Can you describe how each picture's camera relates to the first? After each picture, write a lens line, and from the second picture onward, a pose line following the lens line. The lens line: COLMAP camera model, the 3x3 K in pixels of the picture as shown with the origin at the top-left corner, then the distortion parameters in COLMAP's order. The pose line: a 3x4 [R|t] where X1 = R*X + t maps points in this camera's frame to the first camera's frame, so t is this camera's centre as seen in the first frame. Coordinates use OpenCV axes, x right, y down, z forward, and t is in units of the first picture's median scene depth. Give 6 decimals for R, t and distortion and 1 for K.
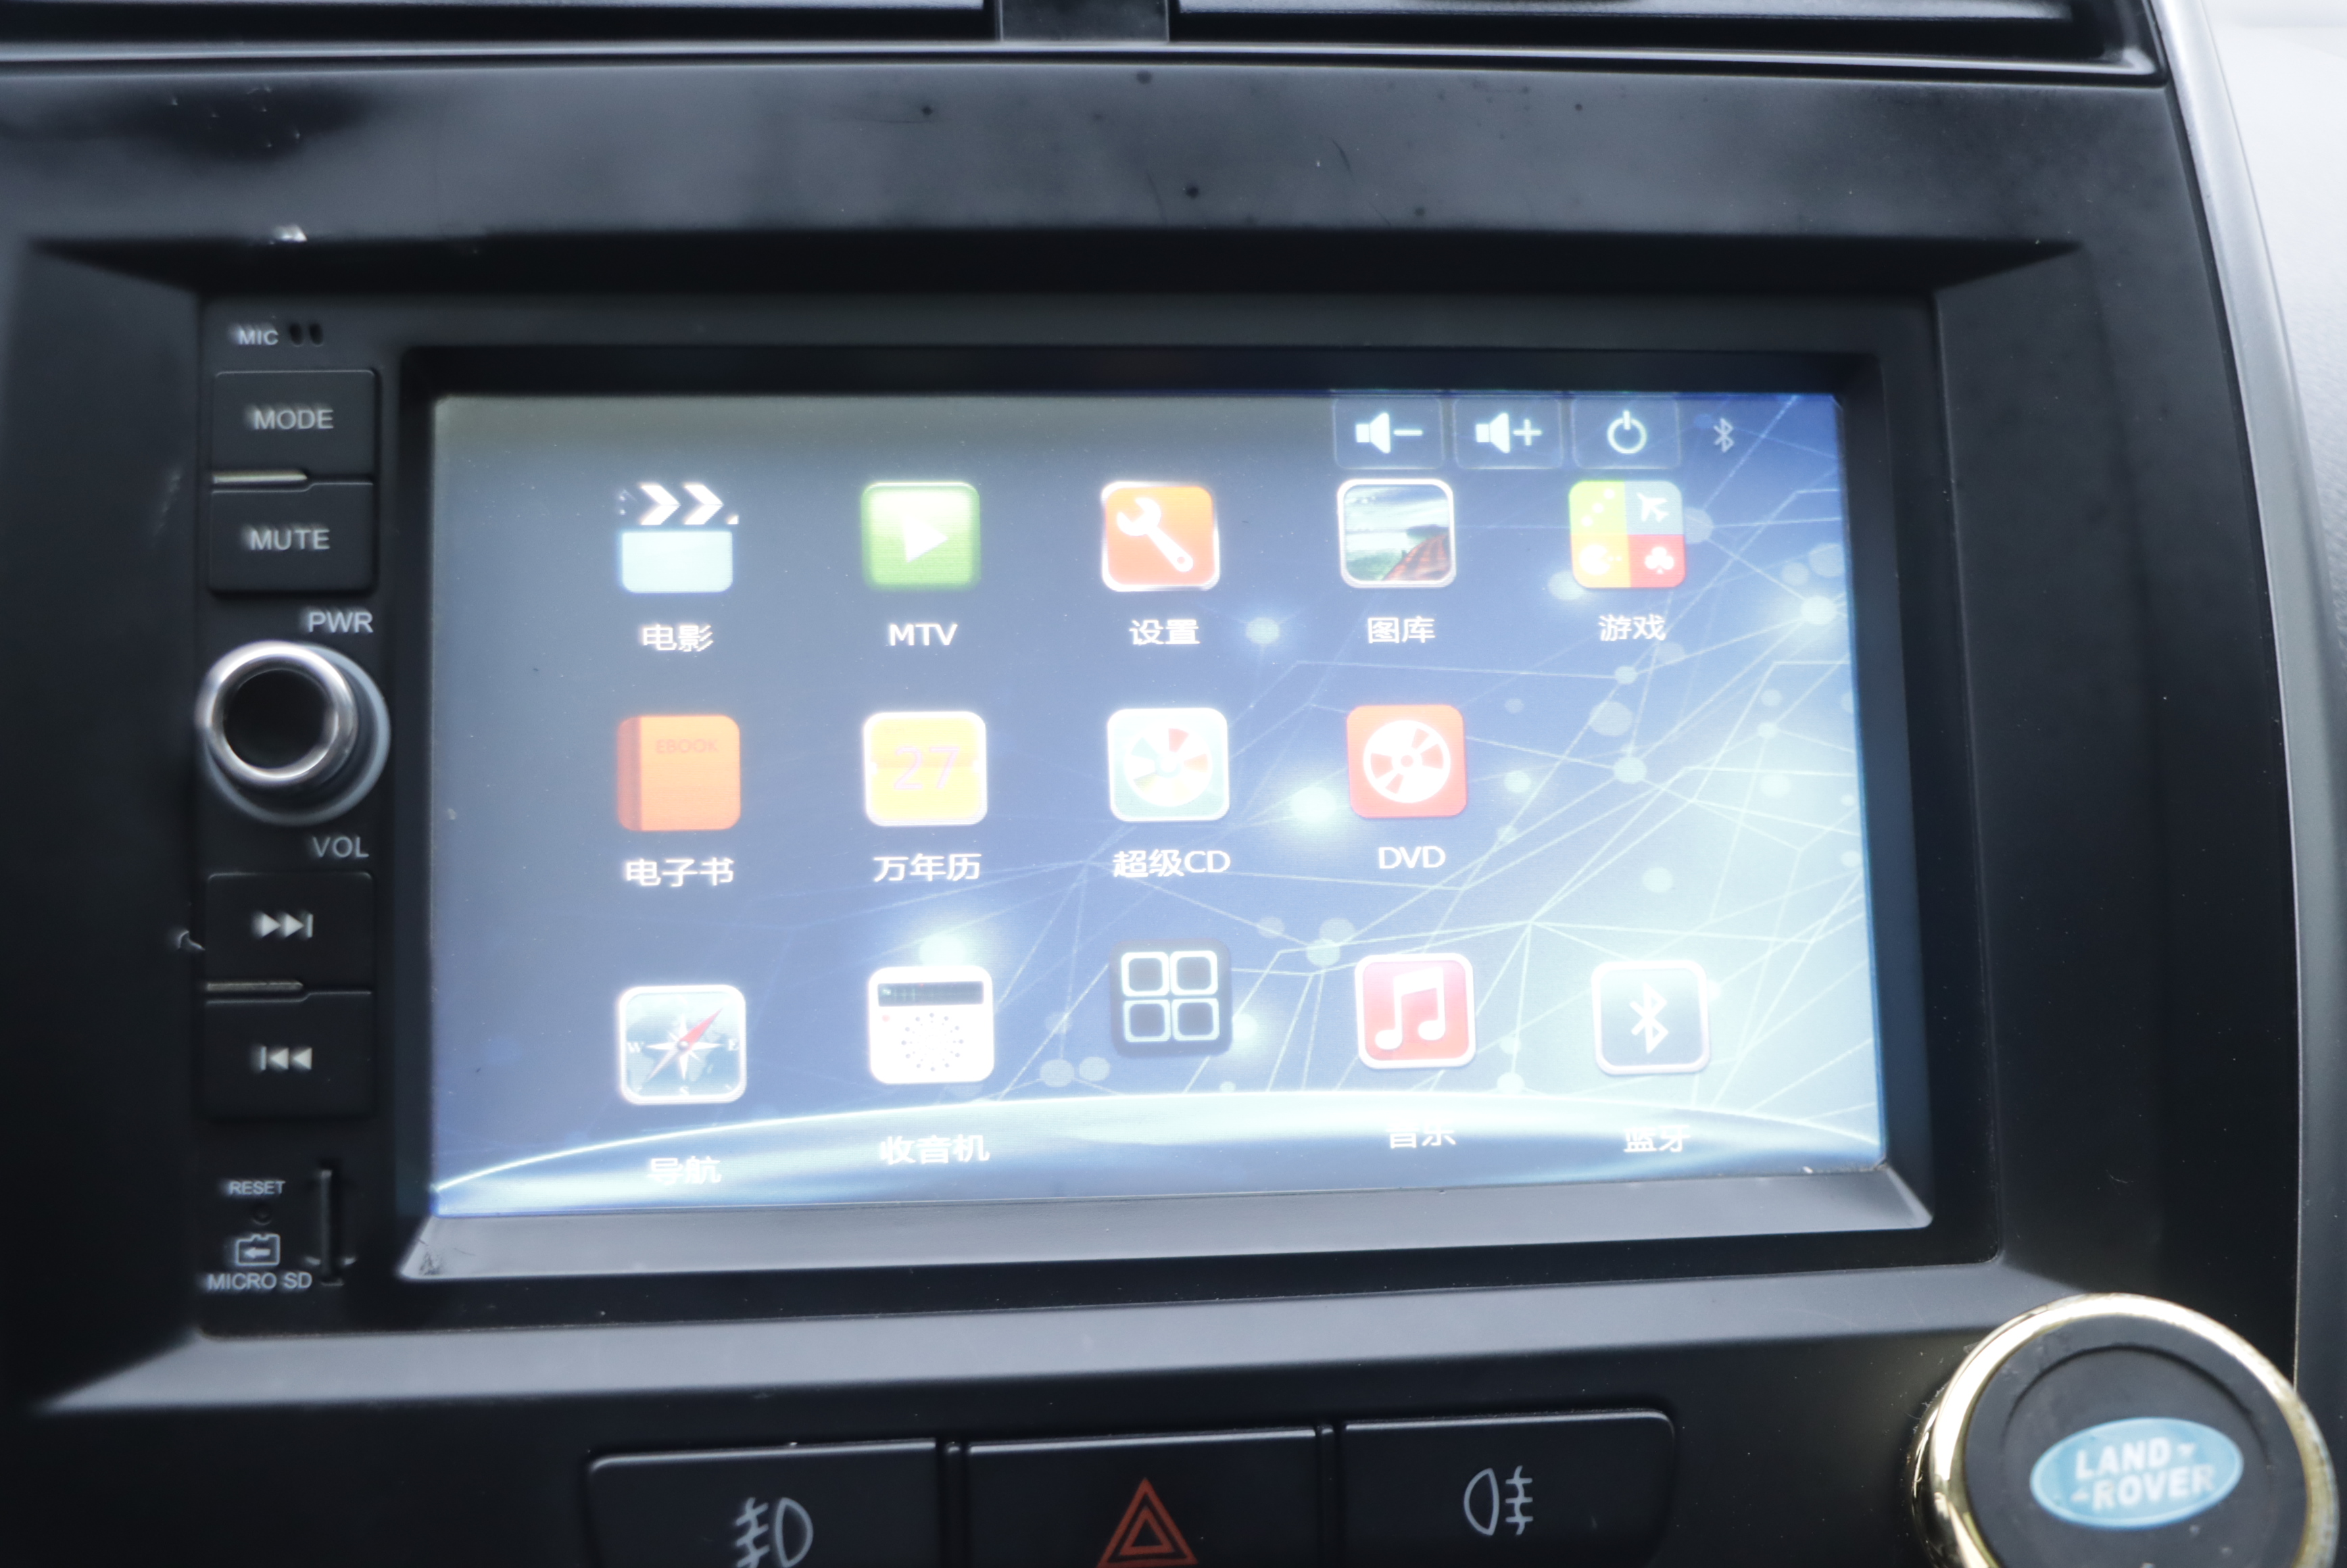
lens RADIAL K [[2847.9, 0, 1190.5], [0, 2847.9, 794.5], [0, 0, 1]] dist [-0.042890, 0.000000]
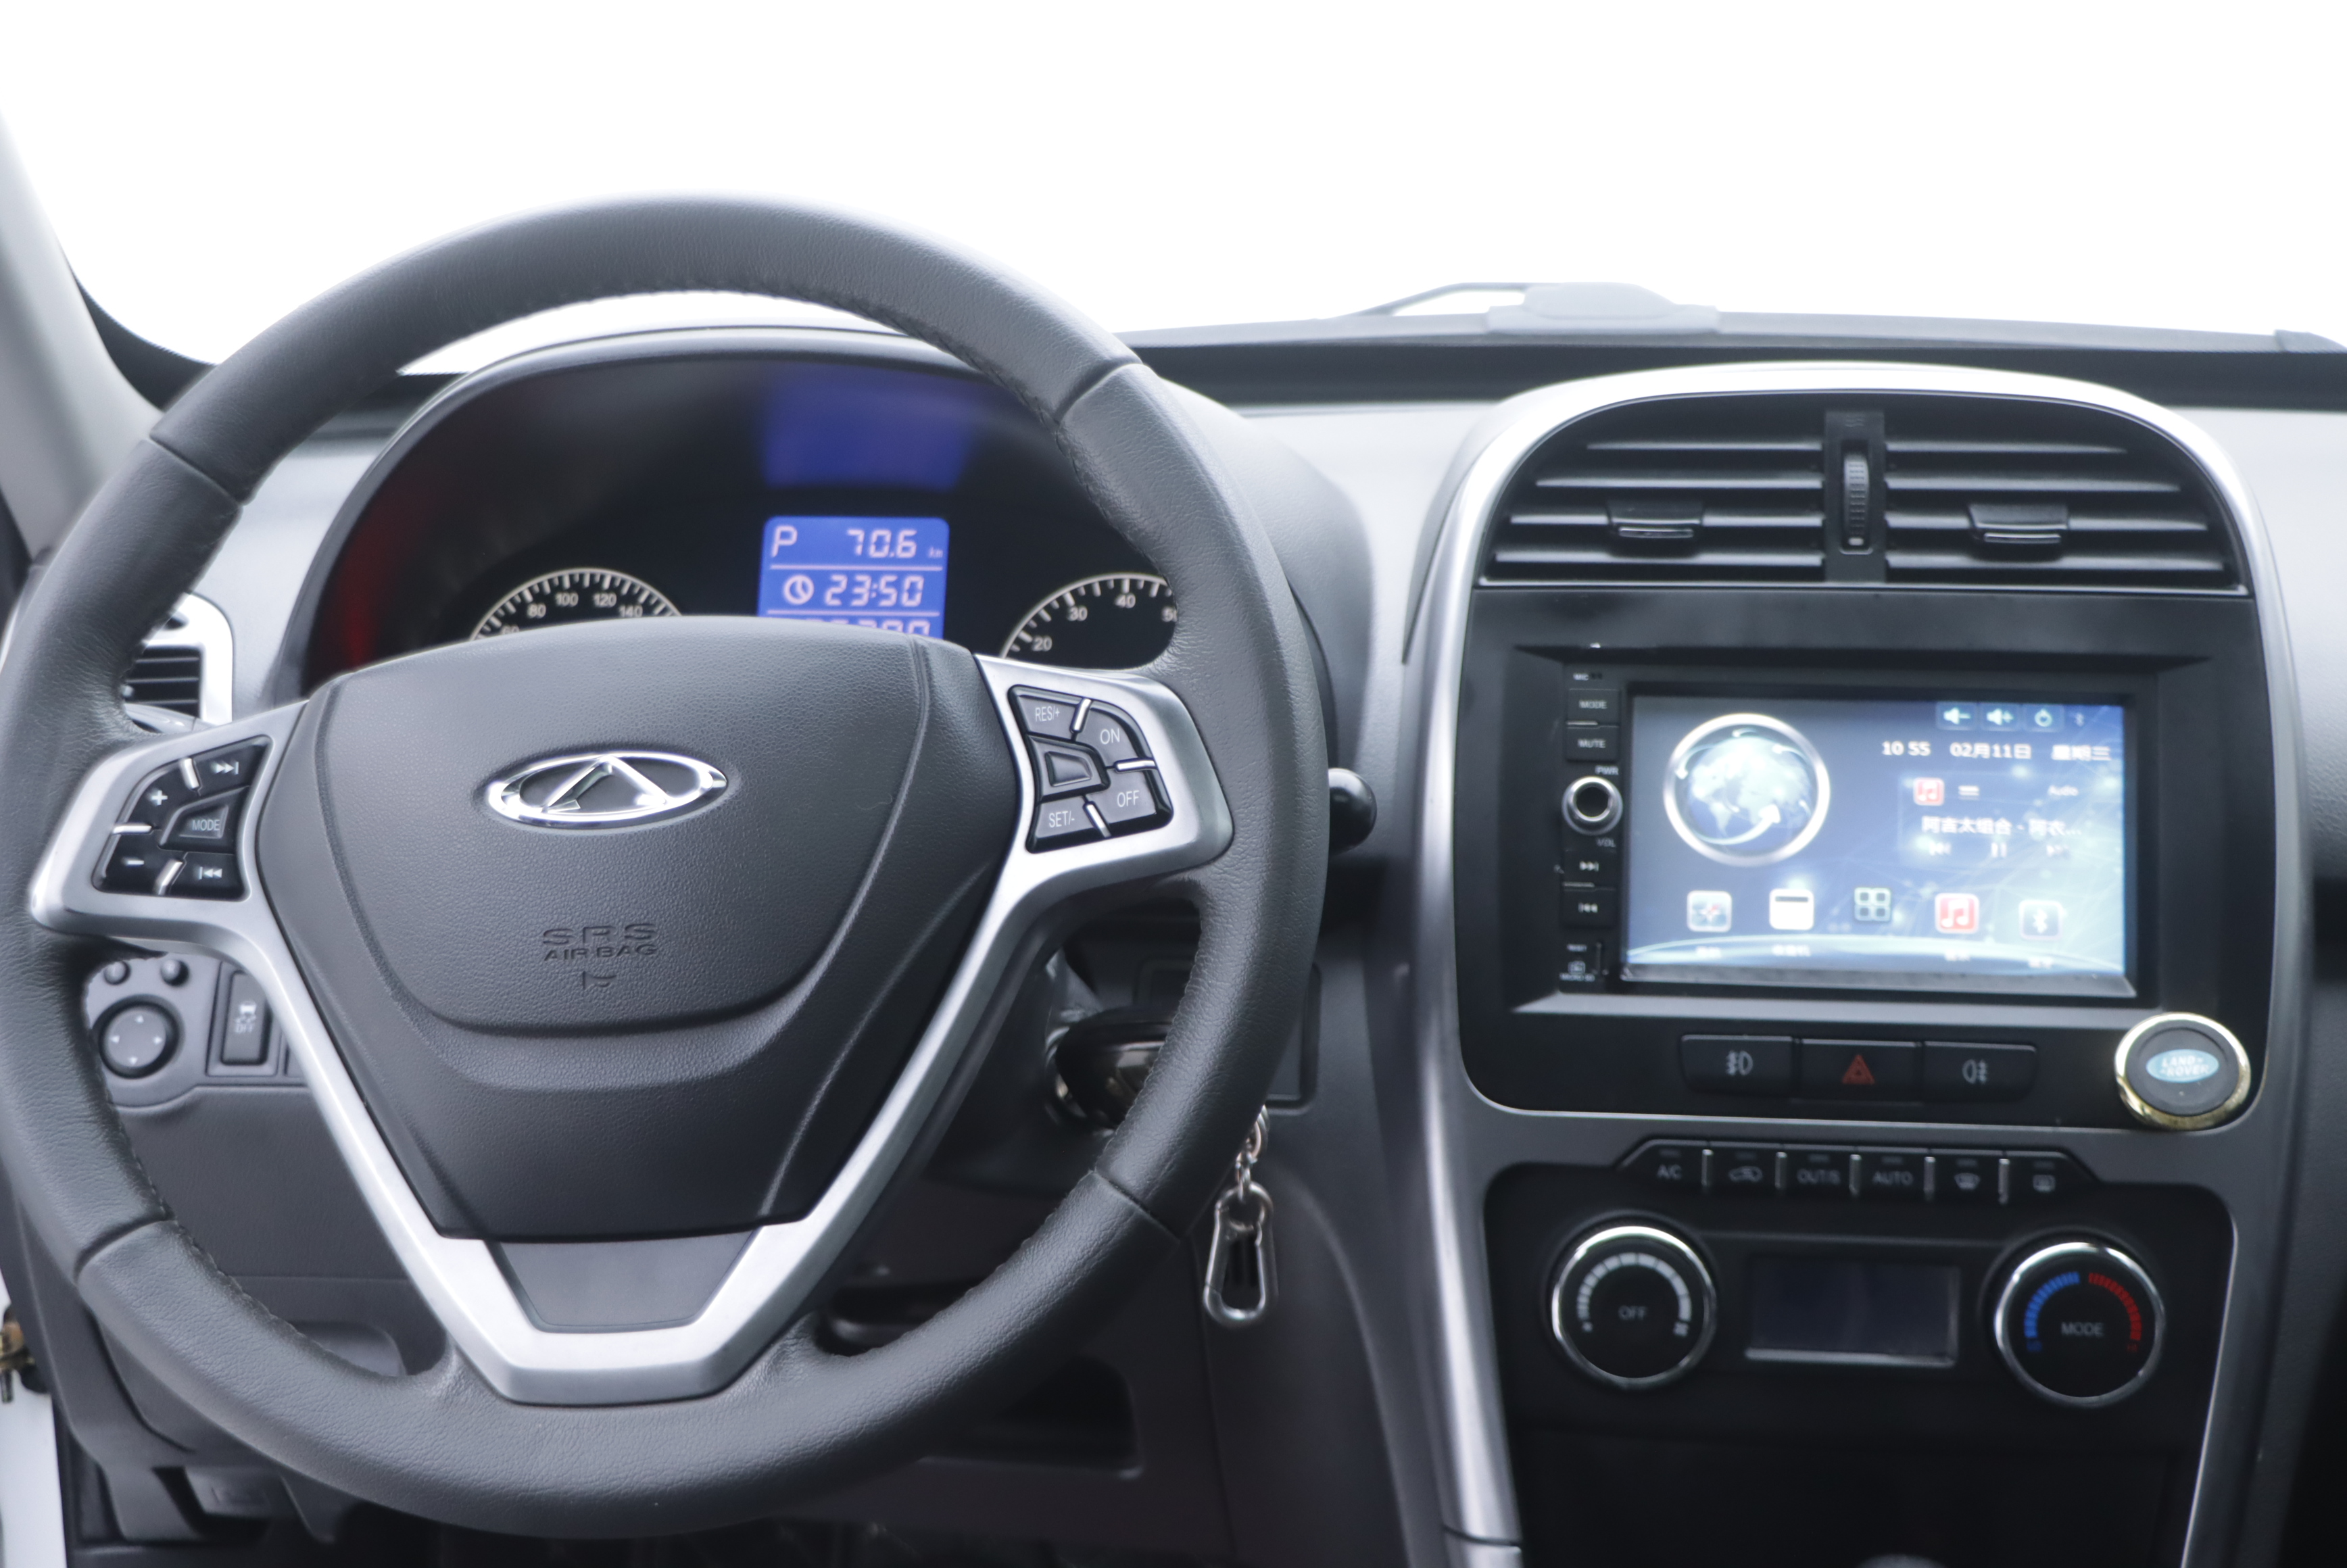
lens RADIAL K [[2847.9, 0, 1187.8], [0, 2847.9, 817.5], [0, 0, 1]] dist [-0.042890, 0.000000]
pose [[0.972806, 0.042191, -0.227746, -0.032366], [-0.042836, 0.999080, 0.002111, 0.004066], [0.227625, 0.007702, 0.973718, -2.134244]]
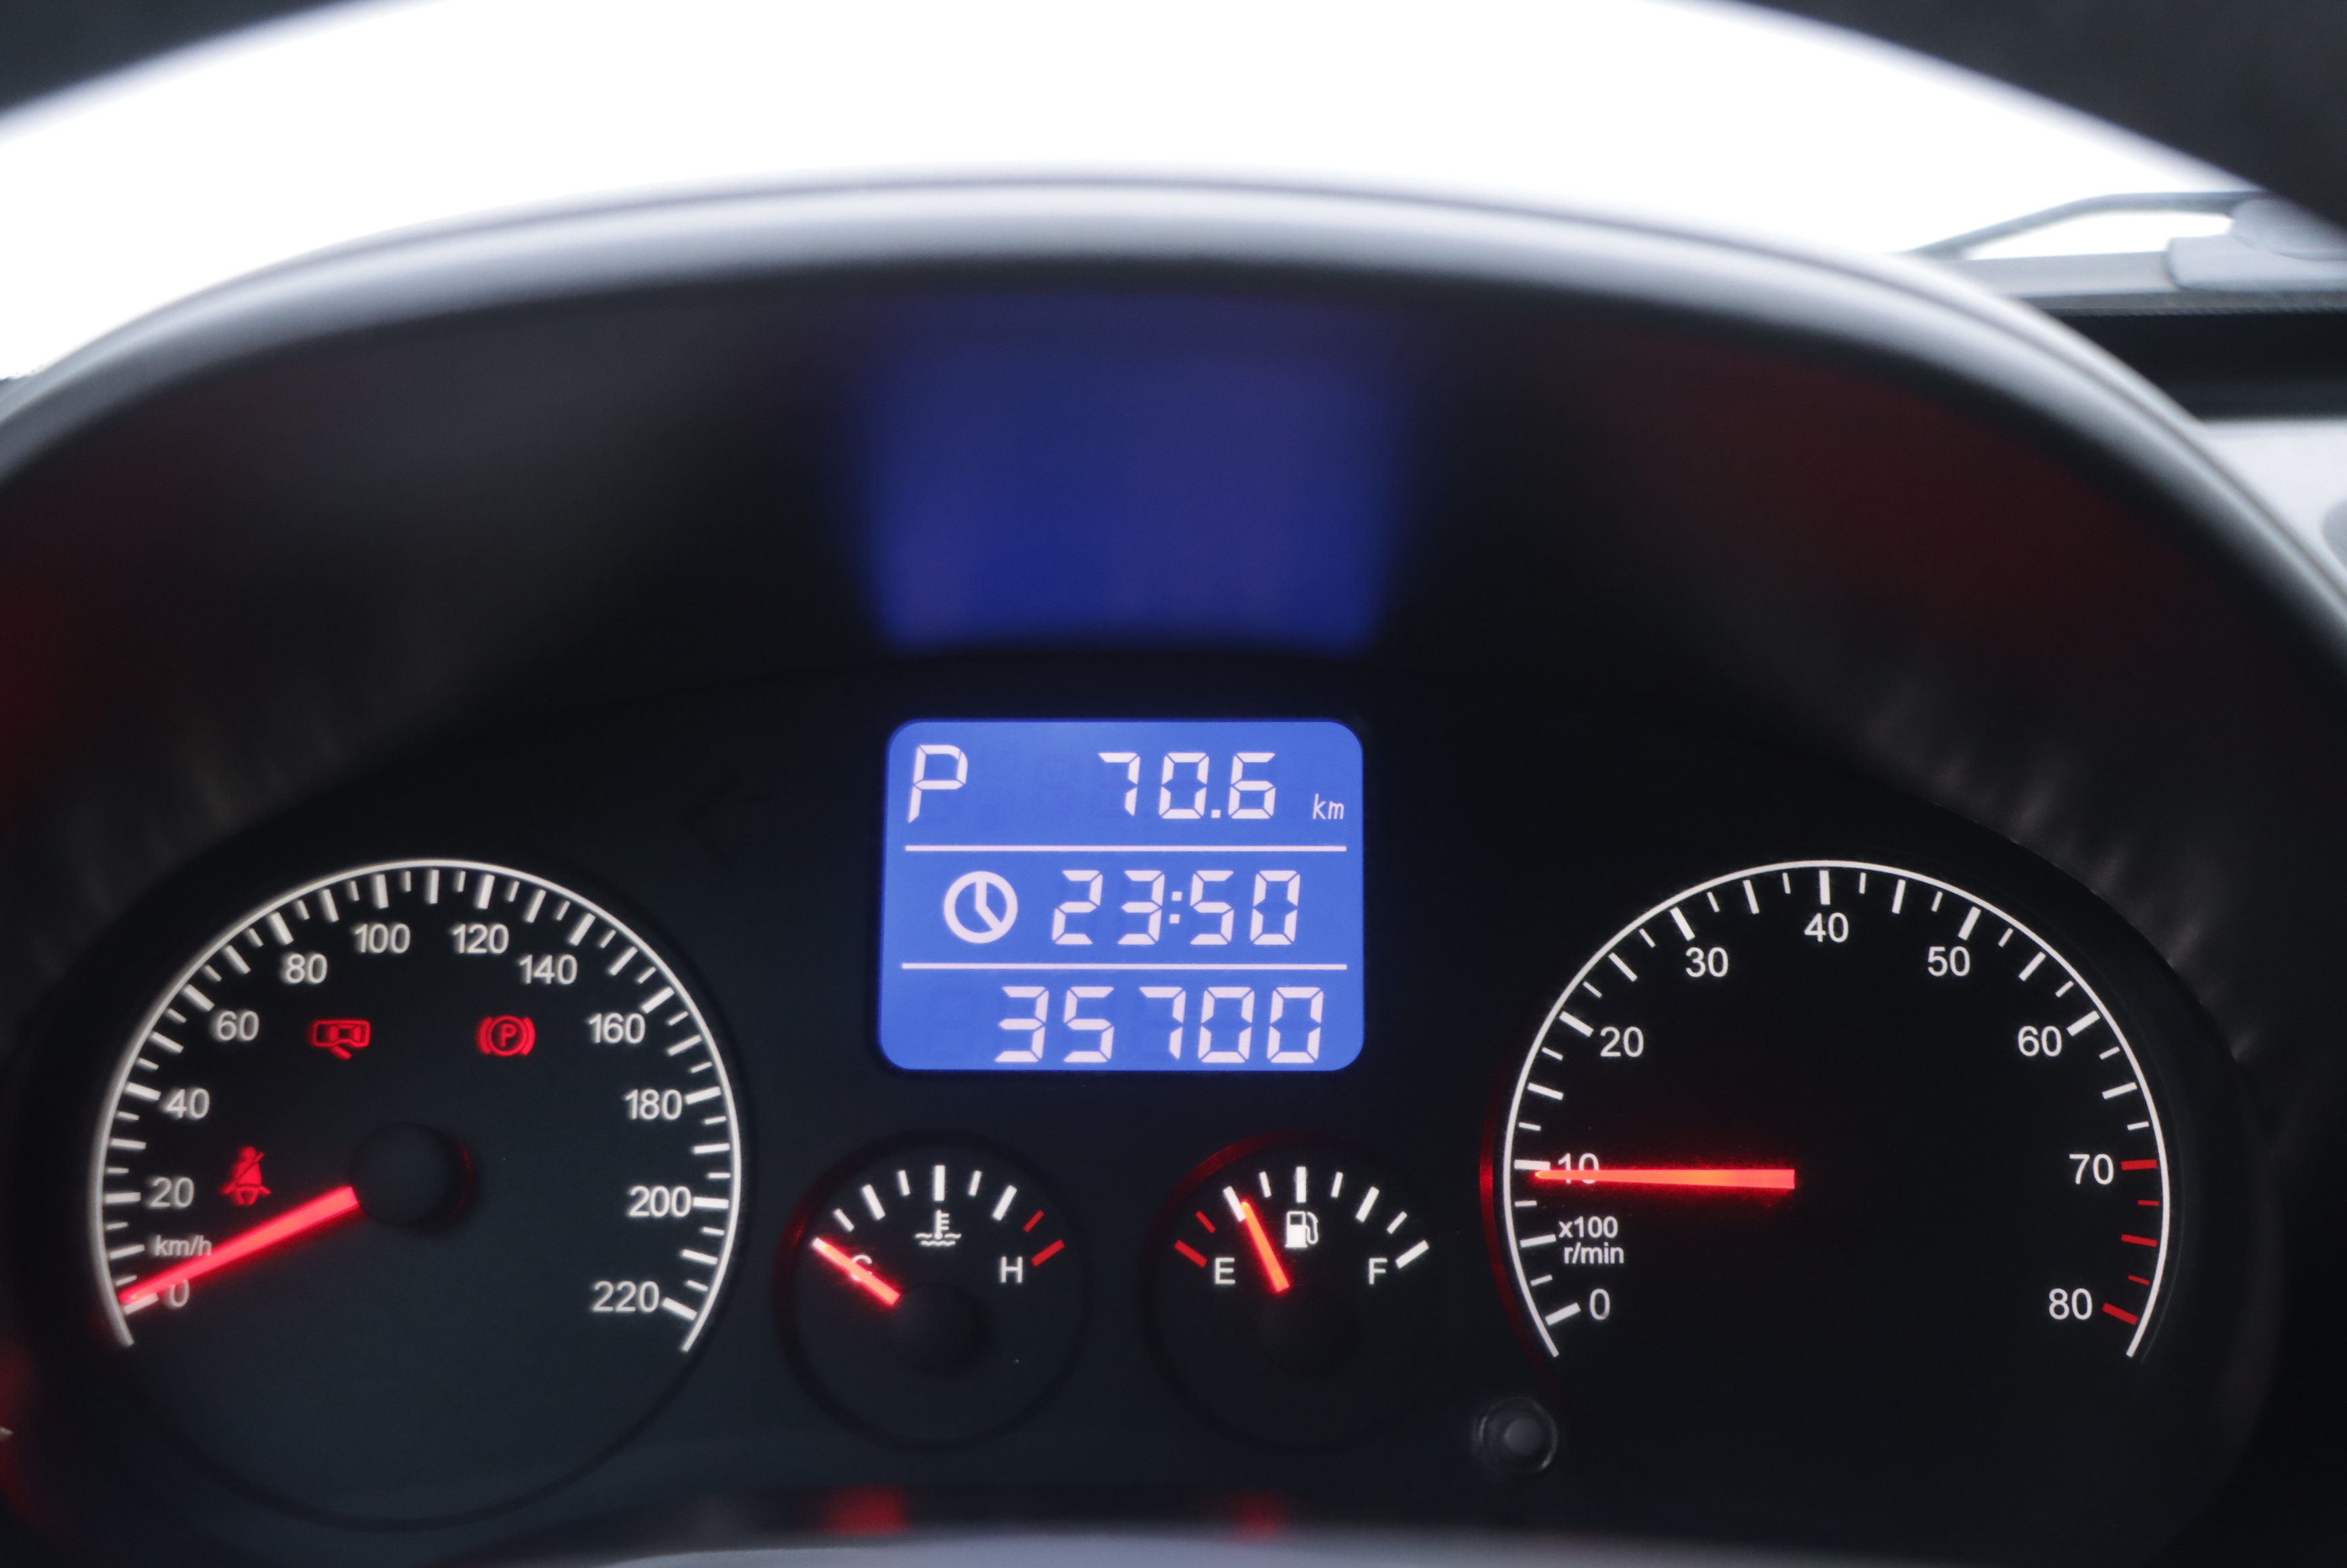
lens RADIAL K [[2847.9, 0, 1174.0], [0, 2847.9, 776.9], [0, 0, 1]] dist [-0.042890, 0.000000]
pose [[0.986148, 0.018568, -0.164826, -1.024123], [-0.023064, 0.999411, -0.025406, -0.288541], [0.164257, 0.028856, 0.985995, -0.110362]]
